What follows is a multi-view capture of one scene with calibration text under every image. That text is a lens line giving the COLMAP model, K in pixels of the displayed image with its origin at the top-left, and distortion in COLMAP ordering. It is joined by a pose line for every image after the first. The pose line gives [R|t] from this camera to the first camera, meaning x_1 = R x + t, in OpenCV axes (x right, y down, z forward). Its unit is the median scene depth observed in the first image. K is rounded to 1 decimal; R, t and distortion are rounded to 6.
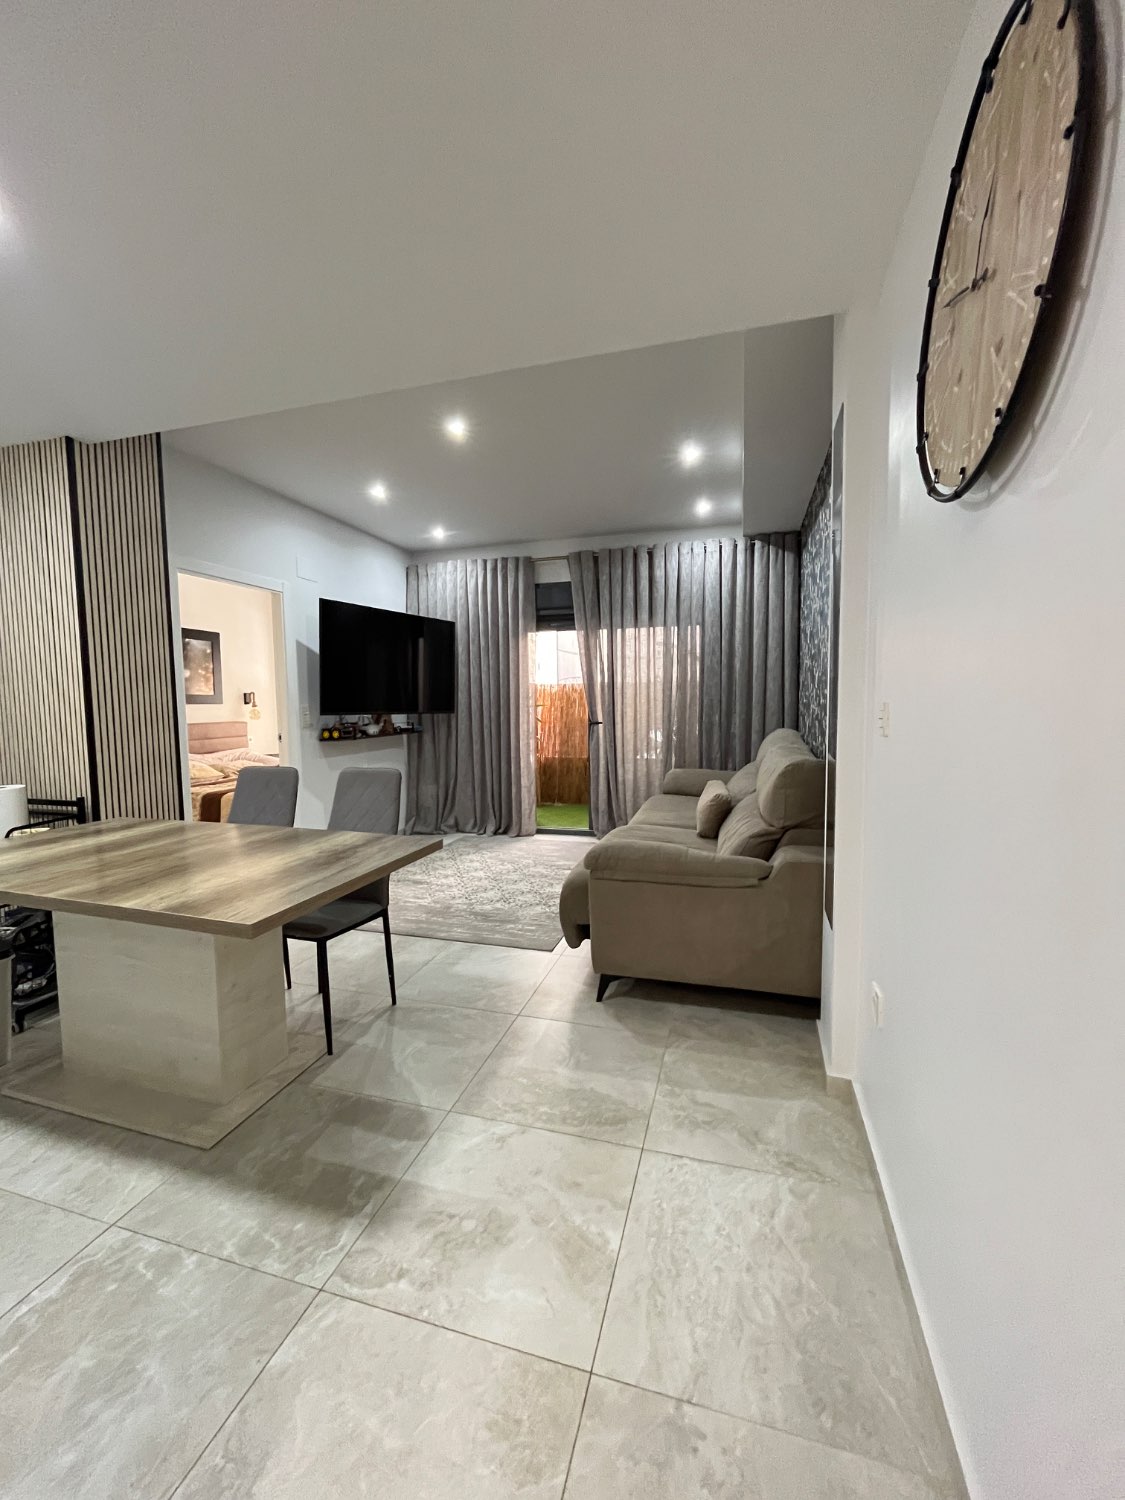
lens RADIAL K [[609.5, 0, 562.9], [0, 609.5, 749.6], [0, 0, 1]] dist [-0.002458, 0.000084]
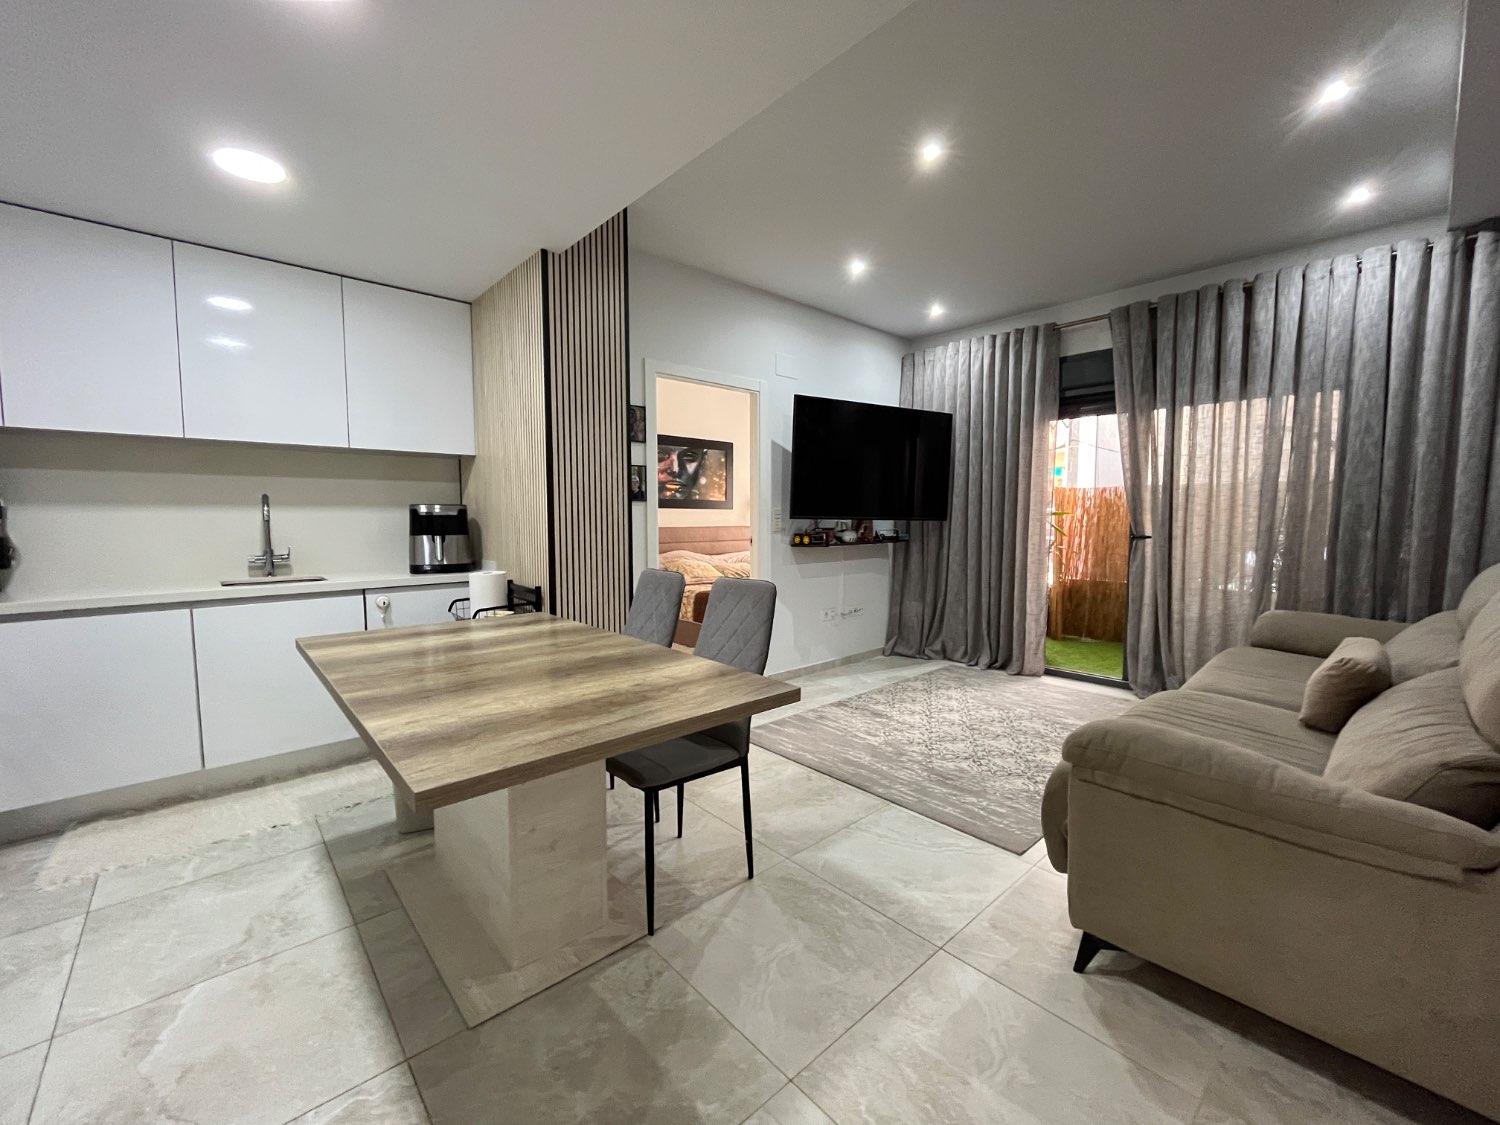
lens RADIAL K [[609.5, 0, 748.7], [0, 609.5, 559.7], [0, 0, 1]] dist [-0.002458, 0.000084]
pose [[0.851692, 0.050566, -0.521597, 0.039062], [-0.051661, 0.998587, 0.012452, -0.001270], [0.521490, 0.016341, 0.853101, 0.142023]]
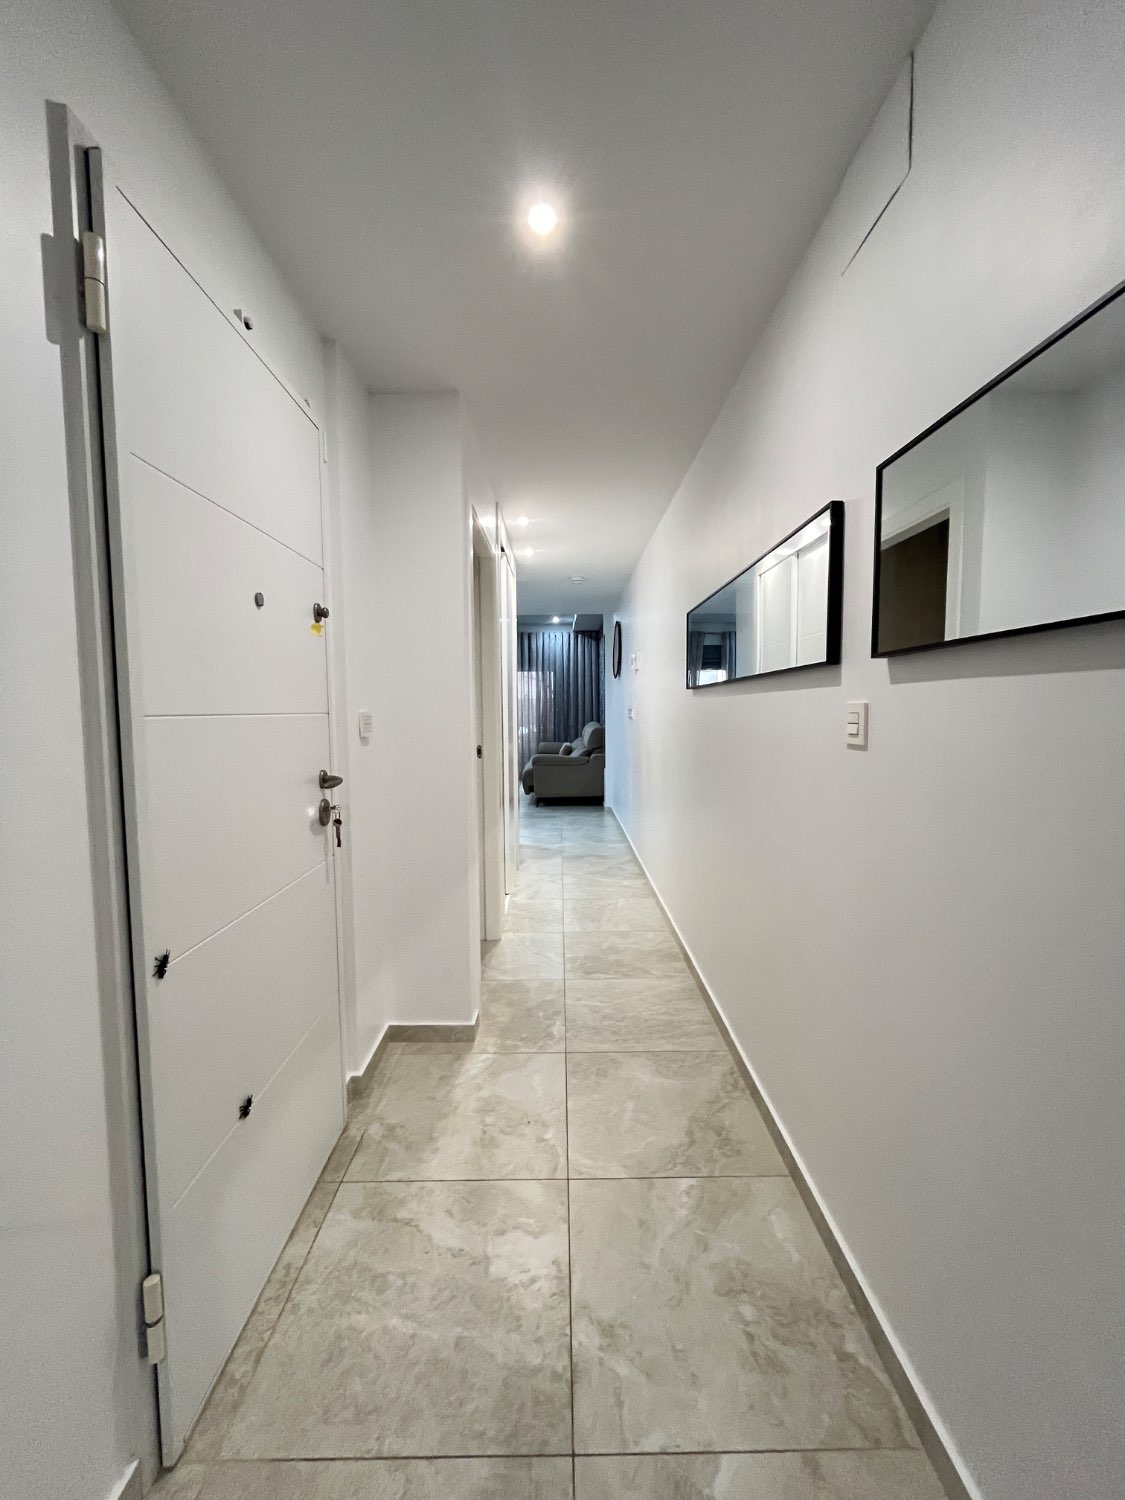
lens RADIAL K [[609.5, 0, 562.9], [0, 609.5, 749.6], [0, 0, 1]] dist [-0.002458, 0.000084]
pose [[0.956053, -0.013549, 0.292879, -0.359662], [0.018075, 0.999755, -0.012753, 0.086182], [-0.292635, 0.017487, 0.956064, -0.995668]]
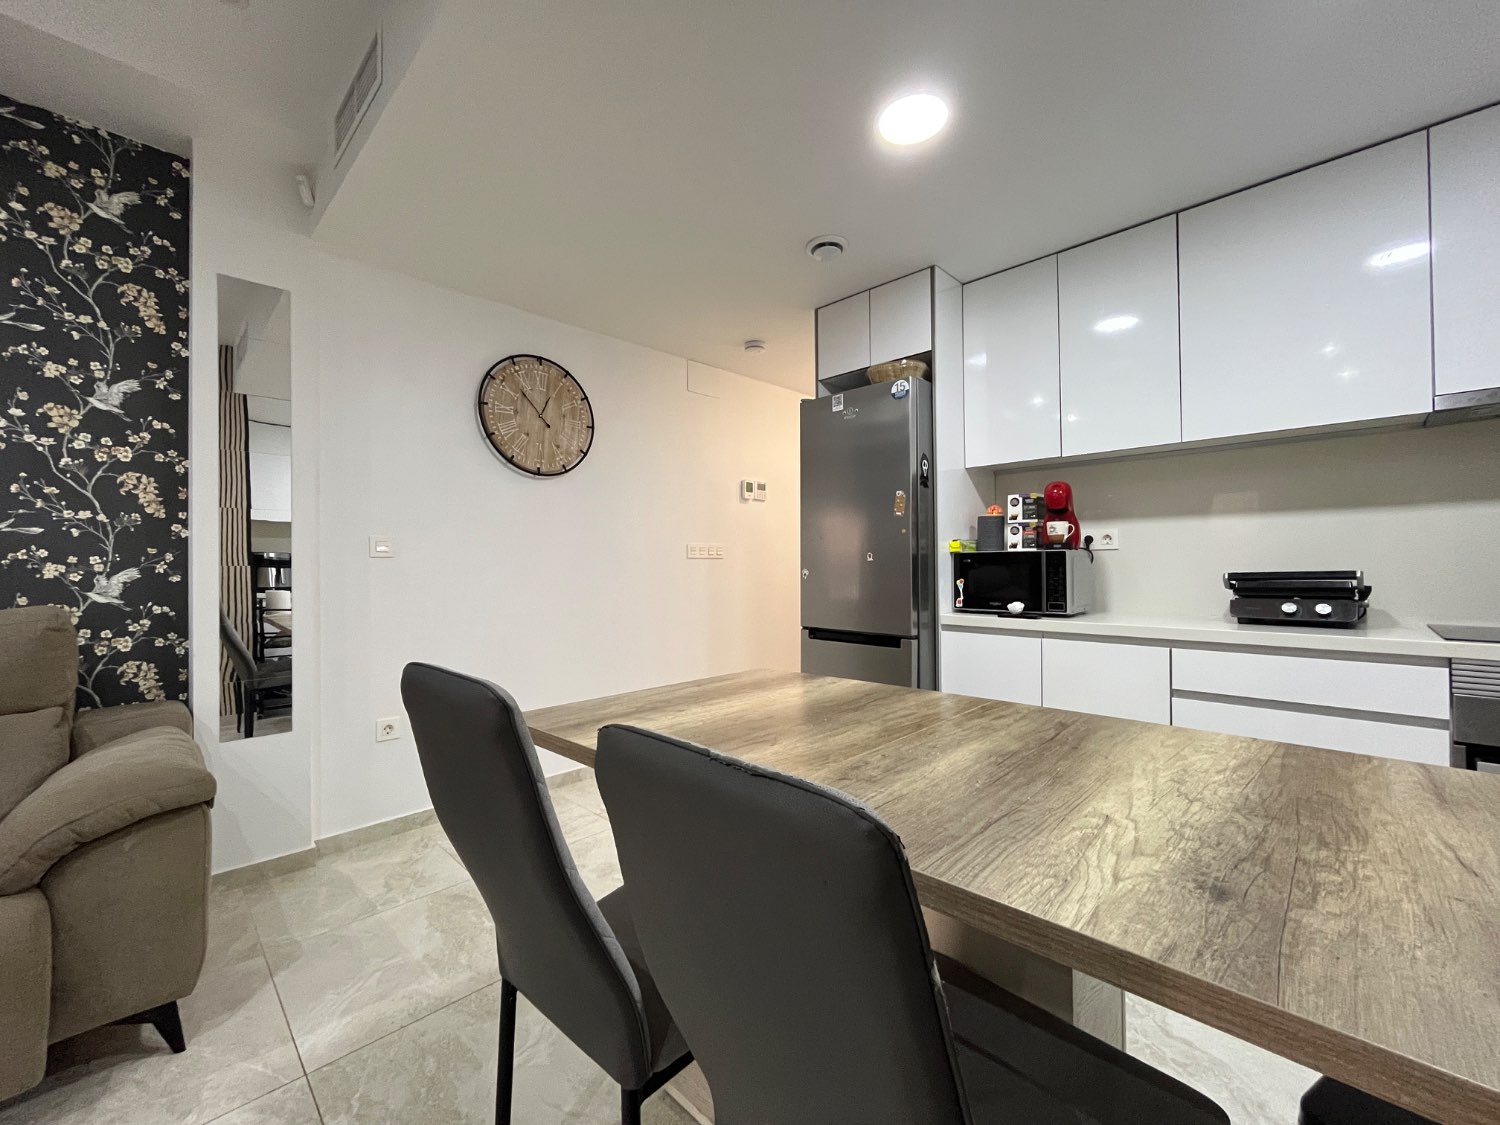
lens RADIAL K [[614.4, 0, 726.9], [0, 614.4, 566.1], [0, 0, 1]] dist [-0.016821, -0.000079]
pose [[-0.883882, 0.020490, 0.467261, -0.324637], [0.057242, 0.996269, 0.064592, -0.015715], [-0.464194, 0.083839, -0.881757, 0.625804]]
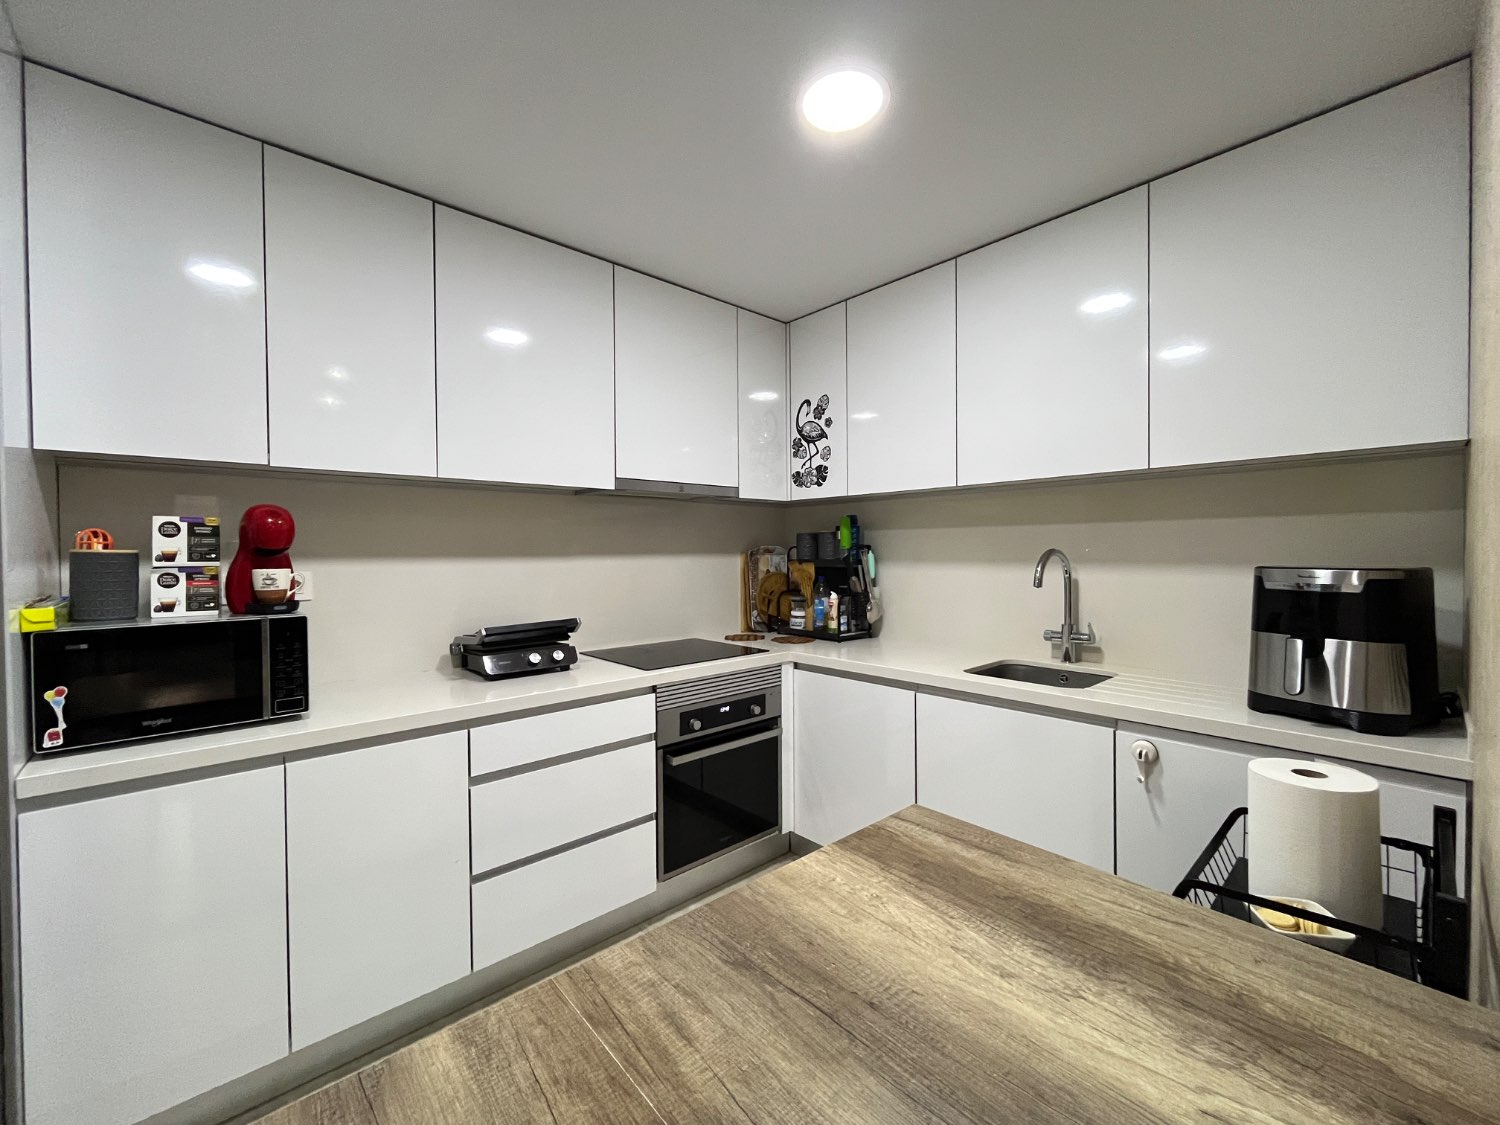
lens RADIAL K [[588.1, 0, 750.0], [0, 588.1, 562.5], [0, 0, 1]] dist [-0.015140, 0.000080]
pose [[-0.520228, 0.032559, -0.853407, -0.206609], [-0.053631, 0.996055, 0.070694, -0.041036], [0.852342, 0.082546, -0.516430, 0.427060]]
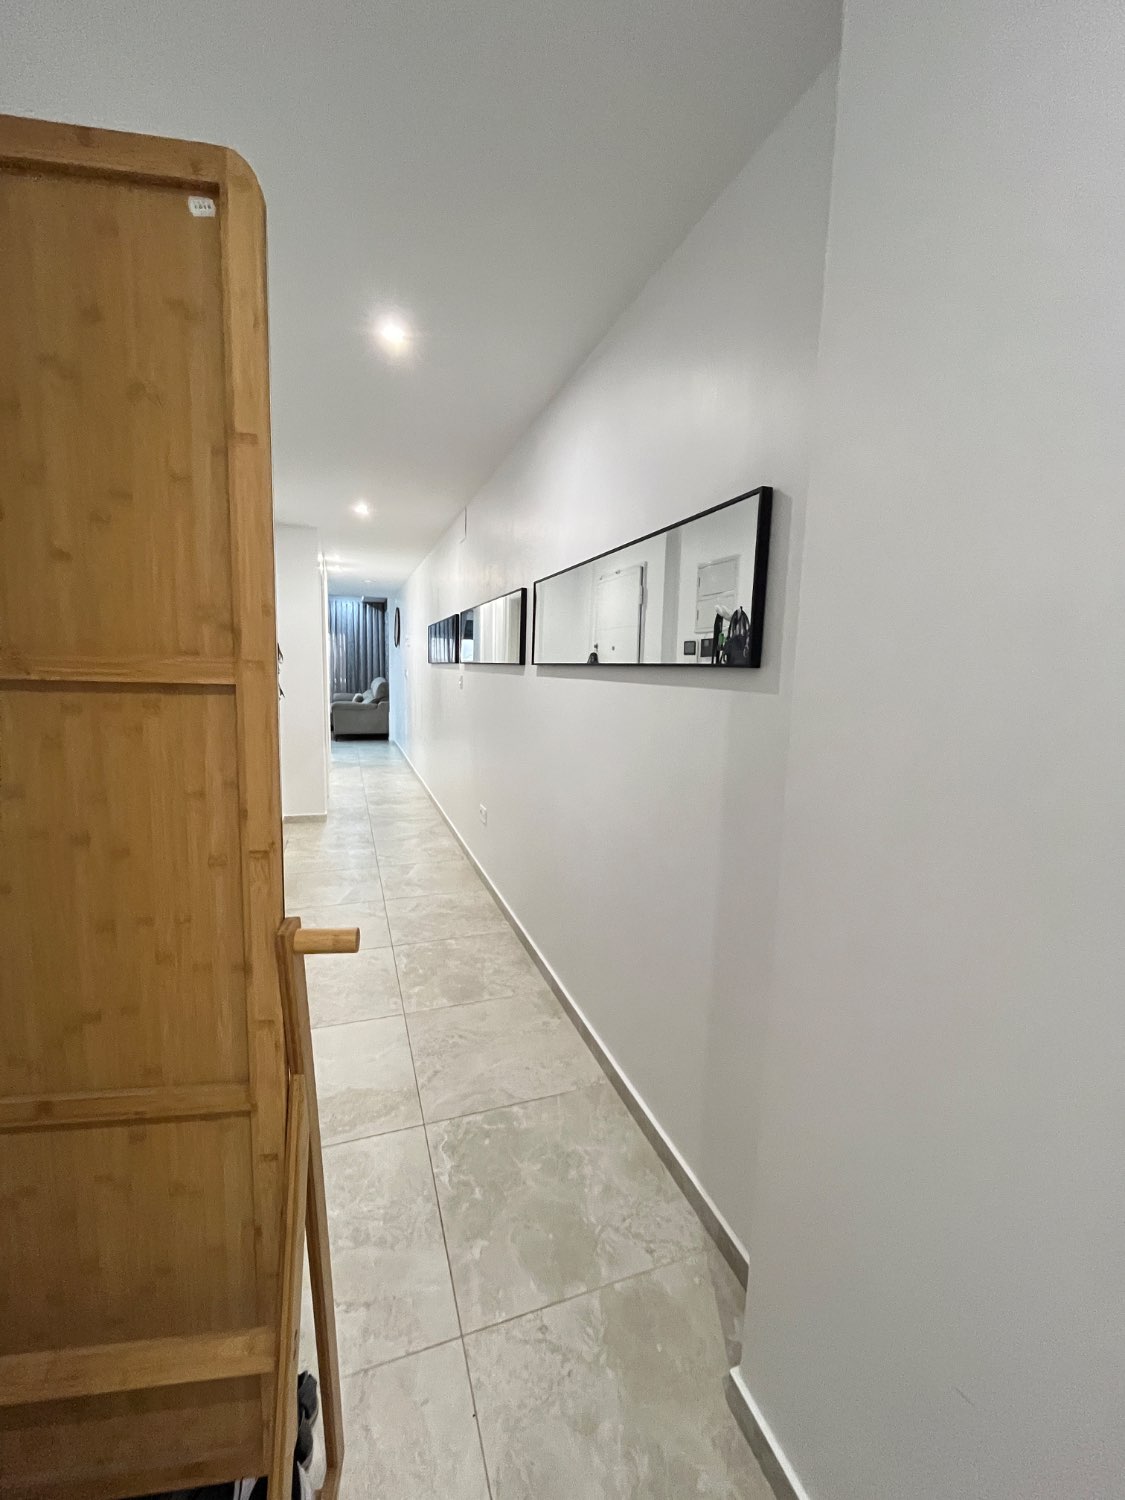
lens RADIAL K [[609.5, 0, 562.9], [0, 609.5, 749.6], [0, 0, 1]] dist [-0.002458, 0.000084]
pose [[0.802800, -0.044265, 0.594604, -0.574697], [0.009158, 0.998038, 0.061934, 0.119468], [-0.596179, -0.044275, 0.801630, -1.579027]]
